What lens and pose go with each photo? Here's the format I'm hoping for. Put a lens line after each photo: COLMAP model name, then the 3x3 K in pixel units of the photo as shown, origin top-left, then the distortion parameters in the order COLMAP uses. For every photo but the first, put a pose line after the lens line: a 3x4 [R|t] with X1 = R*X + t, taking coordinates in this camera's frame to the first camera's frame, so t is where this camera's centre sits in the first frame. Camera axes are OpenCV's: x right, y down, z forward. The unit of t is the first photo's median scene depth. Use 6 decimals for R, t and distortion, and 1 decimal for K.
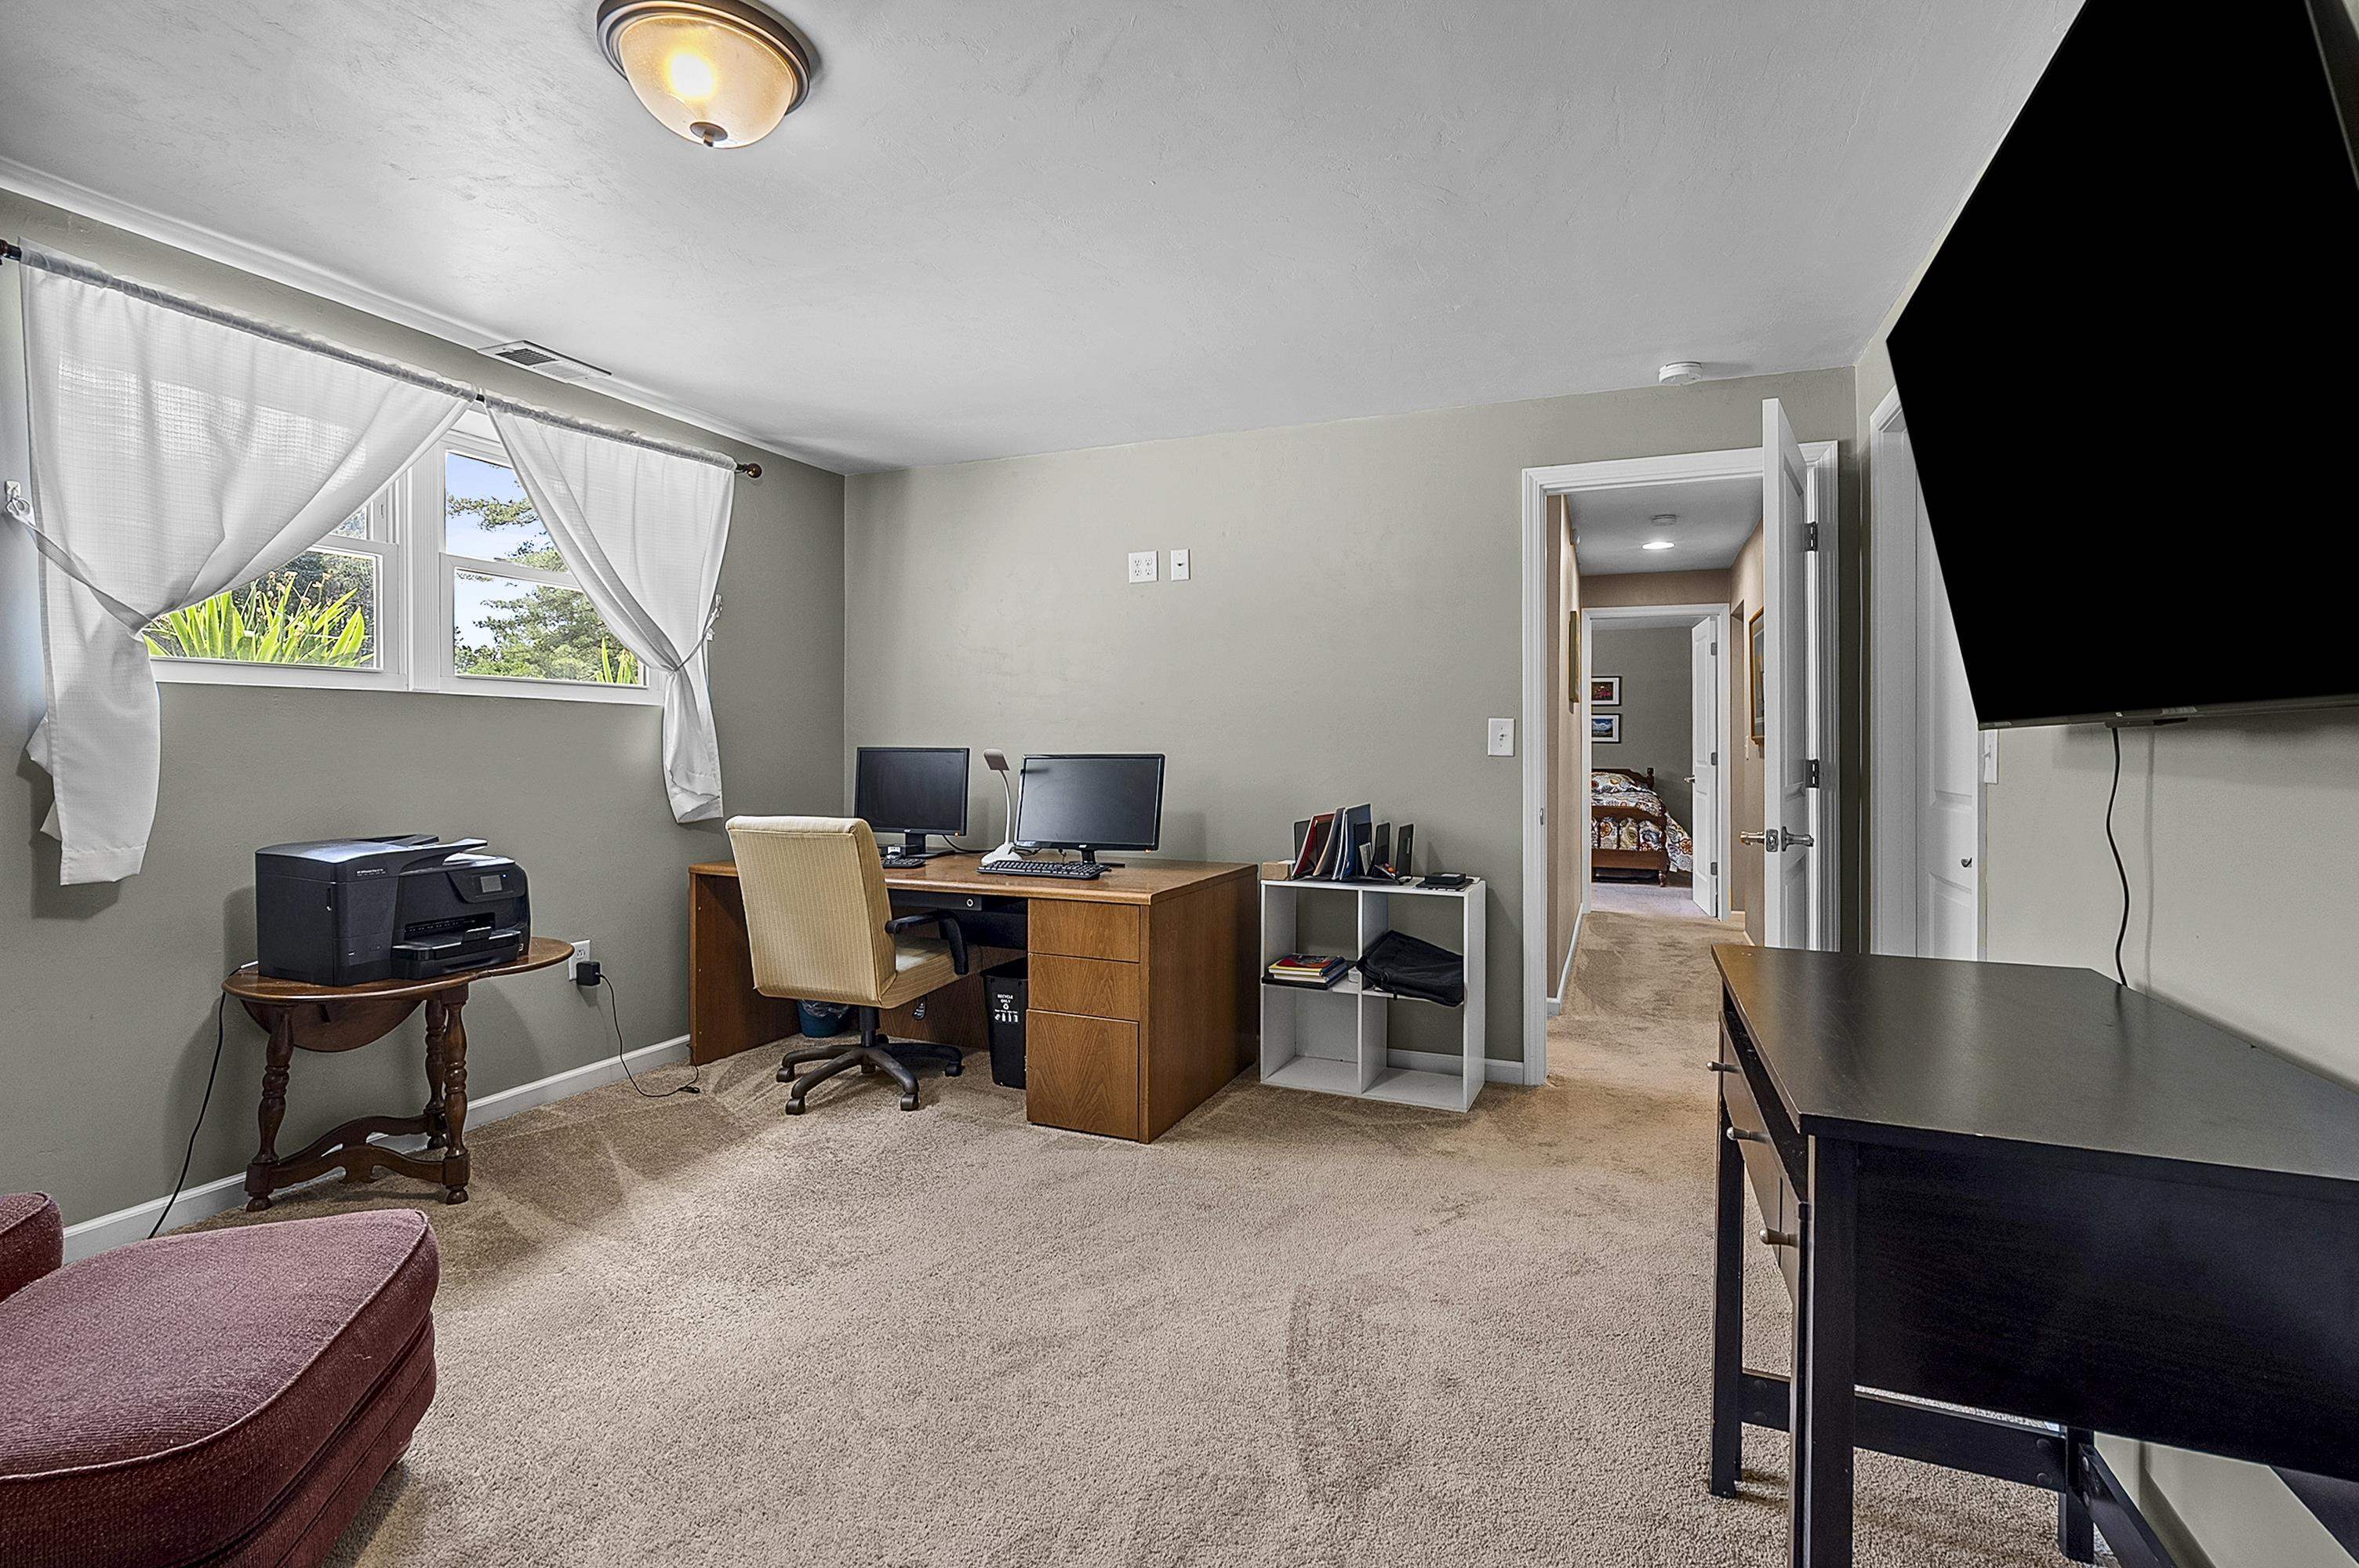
lens RADIAL K [[1087.2, 0, 1177.8], [0, 1087.2, 734.1], [0, 0, 1]] dist [-0.004230, -0.000125]
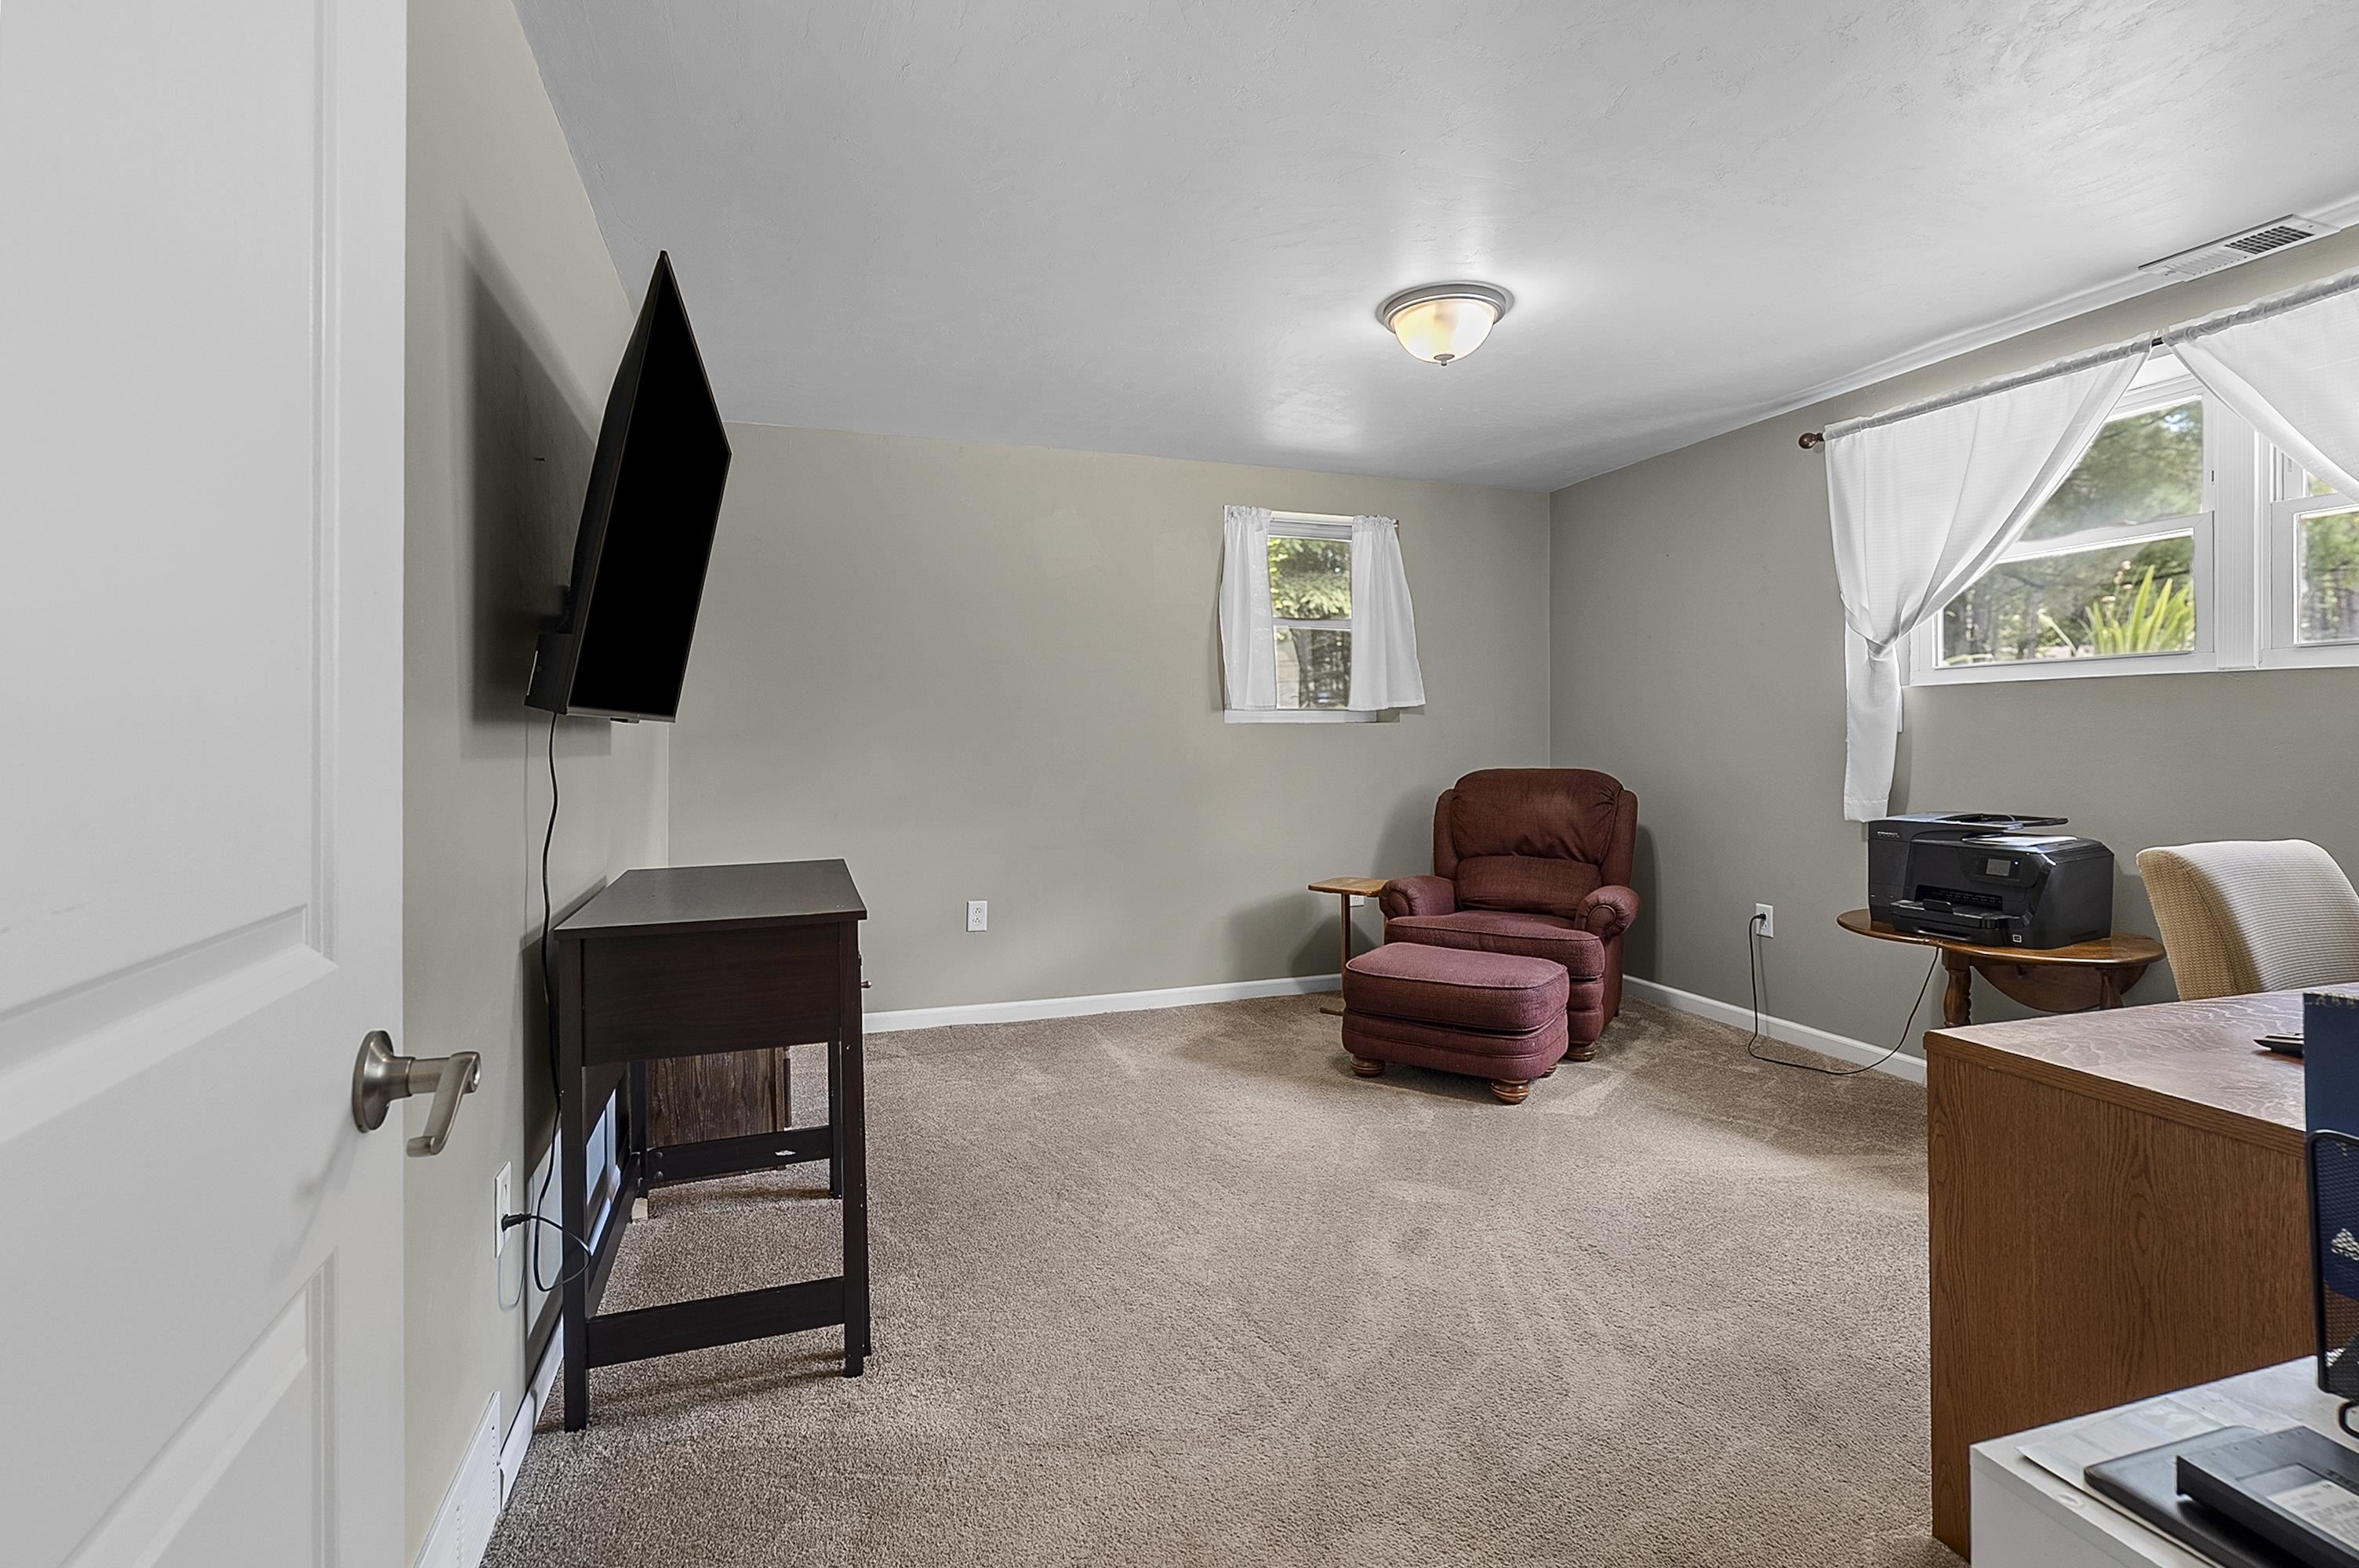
lens RADIAL K [[1087.2, 0, 1181.0], [0, 1087.2, 725.4], [0, 0, 1]] dist [-0.004230, -0.000125]
pose [[-0.750040, -0.009771, -0.661320, 2.069096], [0.004269, 0.999798, -0.019615, 0.076195], [0.661378, -0.017535, -0.749848, 4.282403]]
